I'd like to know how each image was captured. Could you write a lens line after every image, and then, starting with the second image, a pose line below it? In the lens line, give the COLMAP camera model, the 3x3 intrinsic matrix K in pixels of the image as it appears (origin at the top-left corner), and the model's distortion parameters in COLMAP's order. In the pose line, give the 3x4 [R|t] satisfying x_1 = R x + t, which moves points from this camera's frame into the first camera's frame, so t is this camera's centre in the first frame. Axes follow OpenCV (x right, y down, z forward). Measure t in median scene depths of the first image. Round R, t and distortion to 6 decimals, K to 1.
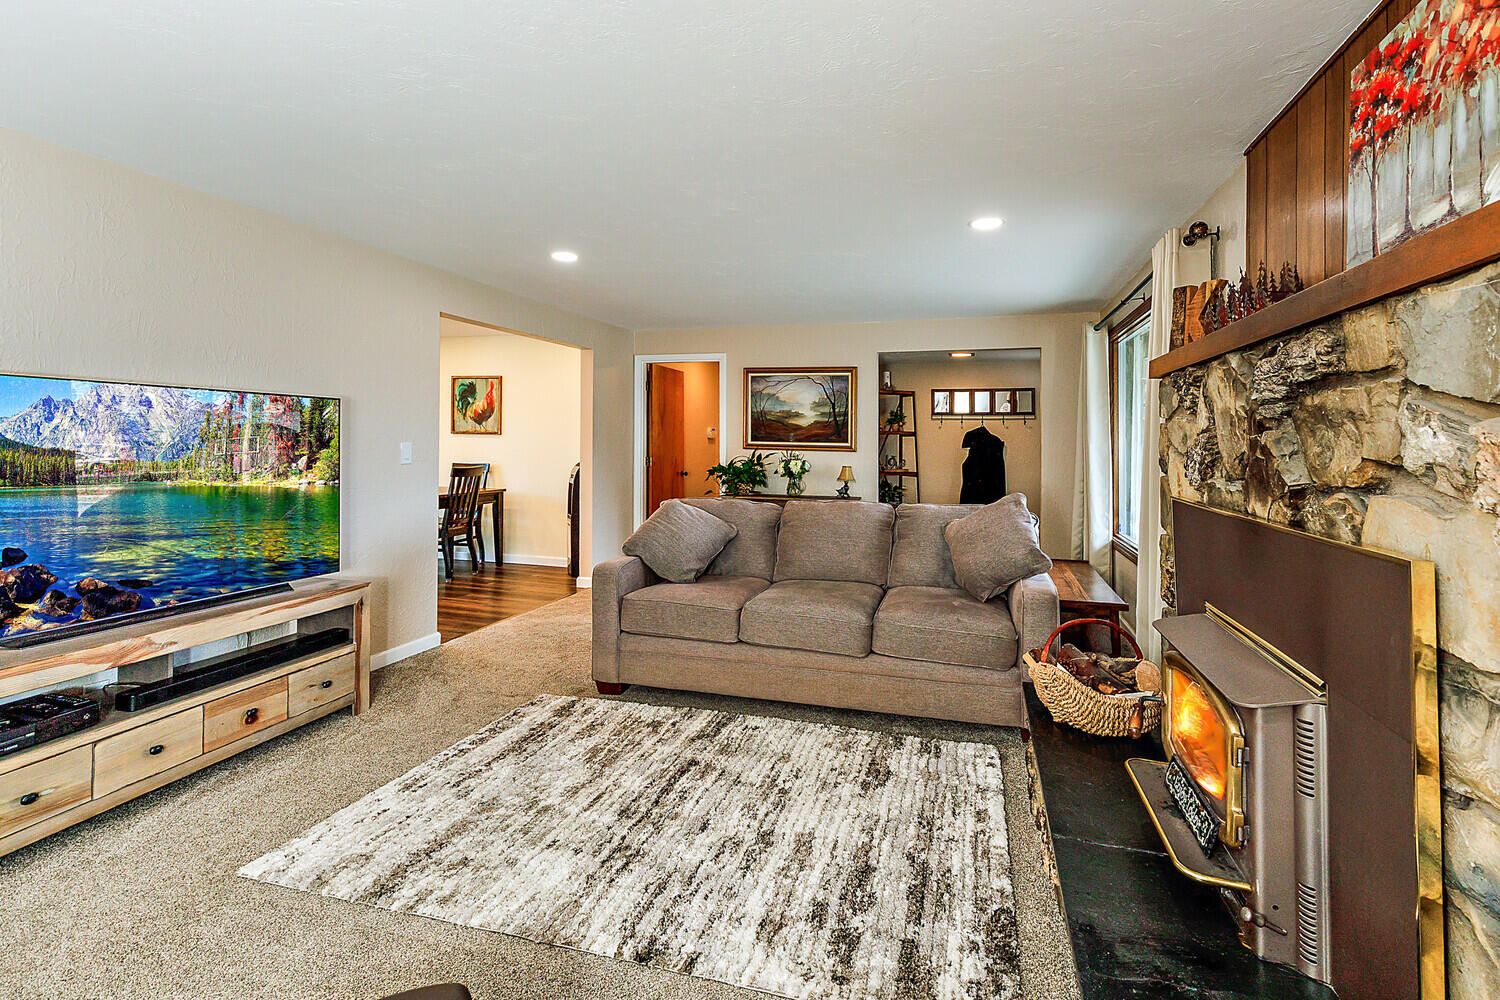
lens RADIAL K [[688.8, 0, 742.7], [0, 688.8, 449.0], [0, 0, 1]] dist [0.005035, -0.000366]
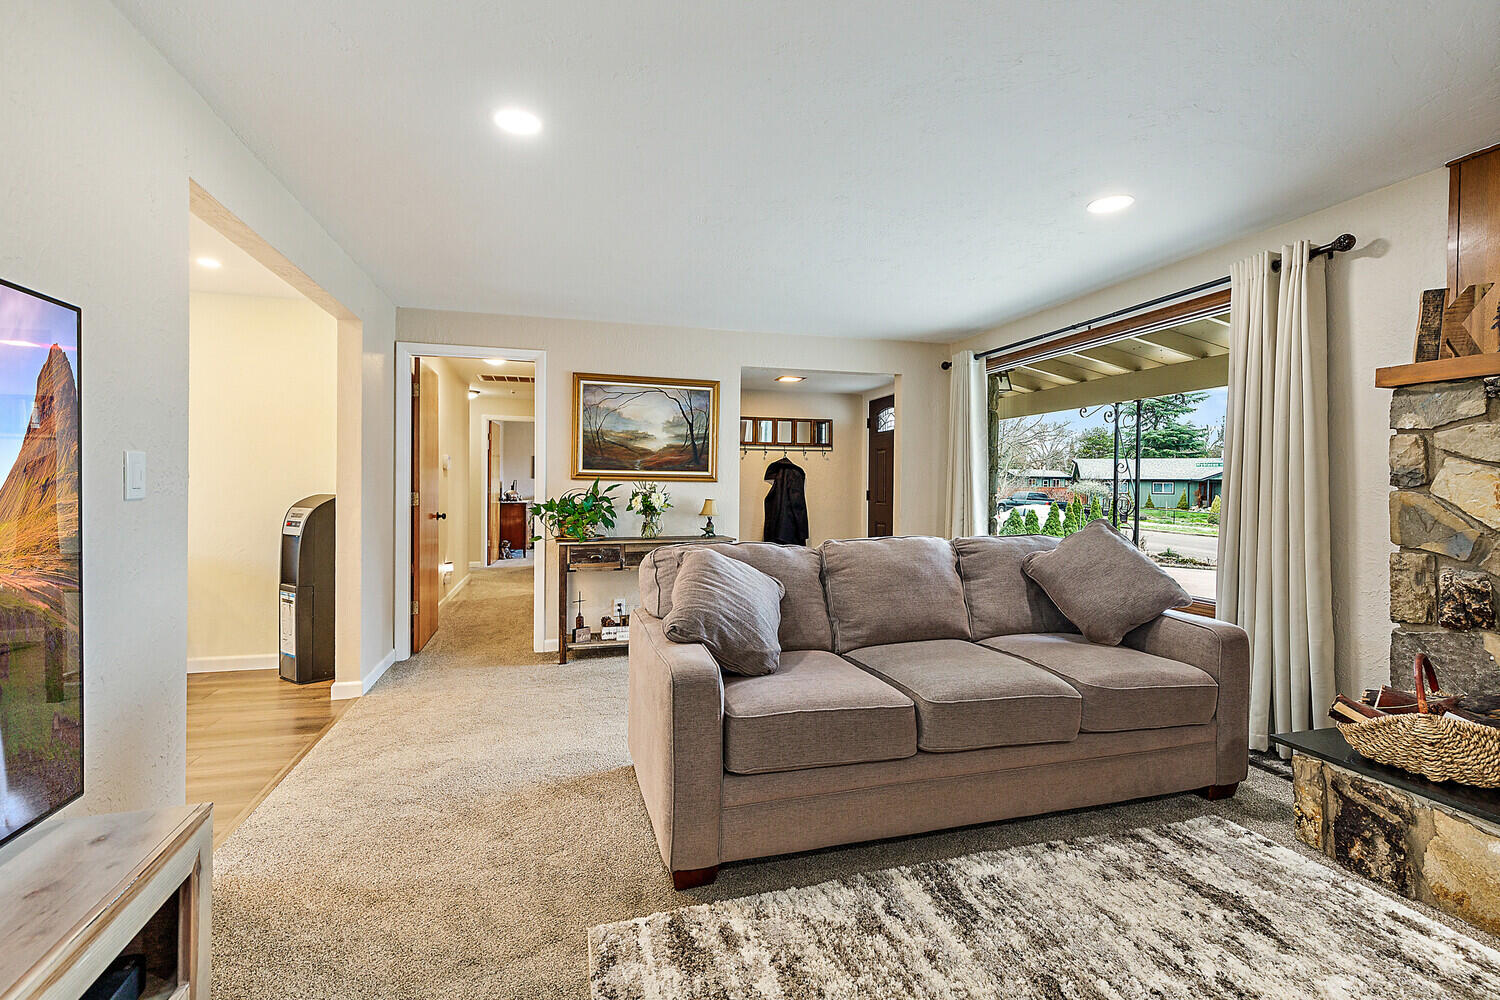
lens RADIAL K [[688.8, 0, 749.7], [0, 688.8, 491.9], [0, 0, 1]] dist [0.005035, -0.000366]
pose [[0.843933, -0.009723, 0.536361, -0.253620], [0.008514, 0.999953, 0.004730, 0.012084], [-0.536381, 0.000575, 0.843976, 0.267577]]
